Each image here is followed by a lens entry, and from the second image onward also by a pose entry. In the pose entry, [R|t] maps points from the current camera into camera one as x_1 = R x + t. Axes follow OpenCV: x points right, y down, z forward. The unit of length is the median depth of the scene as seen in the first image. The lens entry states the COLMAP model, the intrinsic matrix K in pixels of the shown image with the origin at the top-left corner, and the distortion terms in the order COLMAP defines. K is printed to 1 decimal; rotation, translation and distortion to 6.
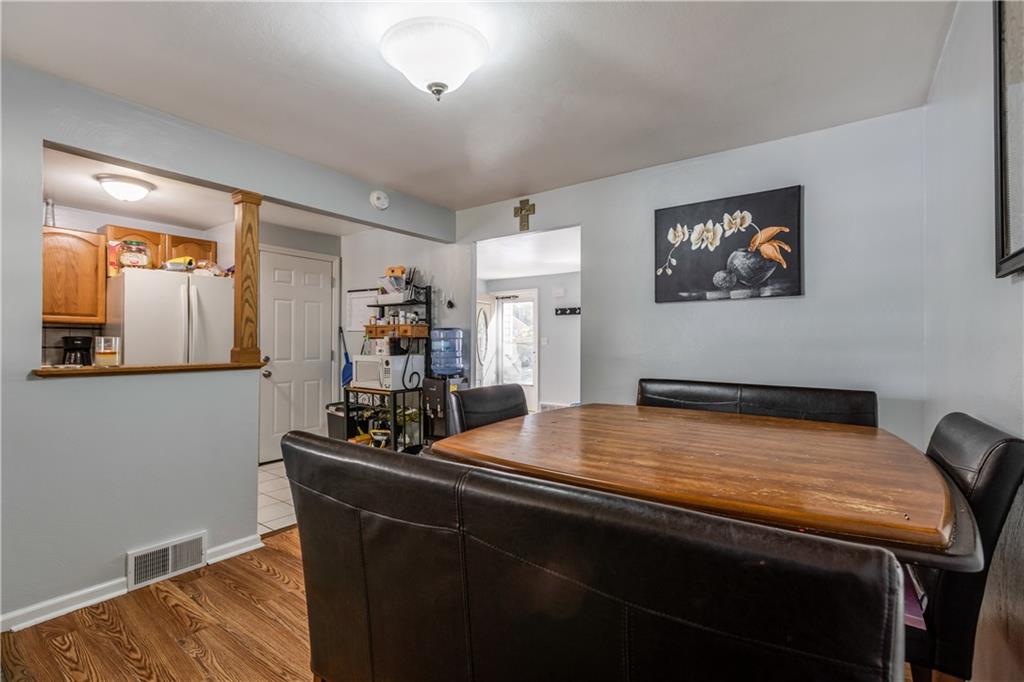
lens RADIAL K [[474.7, 0, 506.5], [0, 474.7, 339.8], [0, 0, 1]] dist [0.003281, 0.000587]
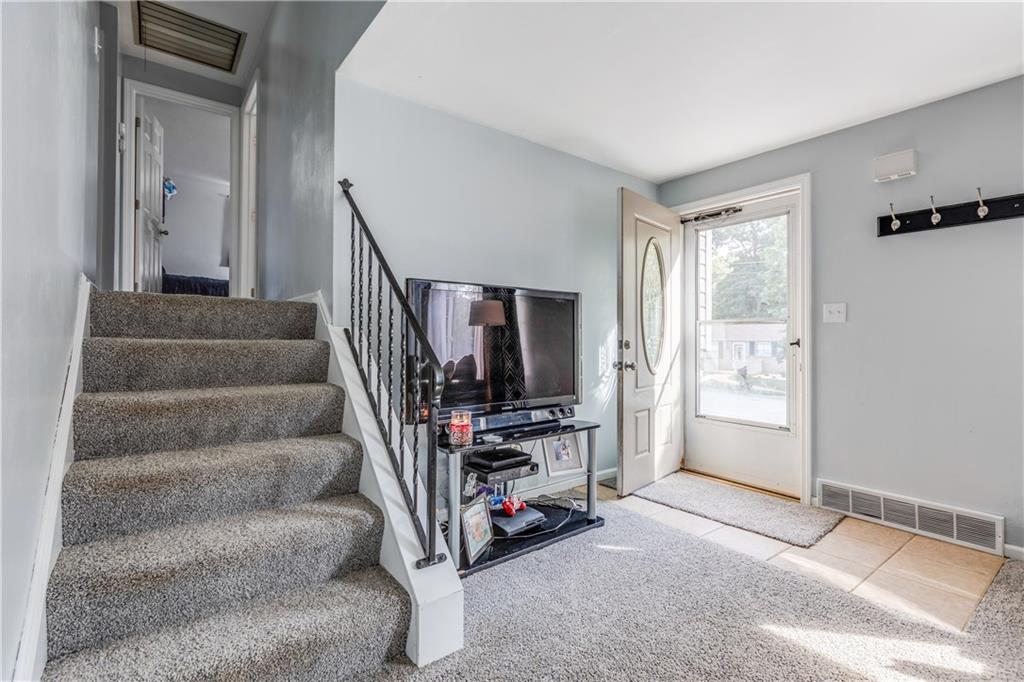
lens RADIAL K [[474.7, 0, 510.5], [0, 474.7, 336.5], [0, 0, 1]] dist [0.003281, 0.000587]
pose [[0.962968, -0.000364, -0.269617, -0.059302], [0.000667, 0.999999, 0.001032, 0.020040], [0.269616, -0.001173, 0.962967, 0.564862]]
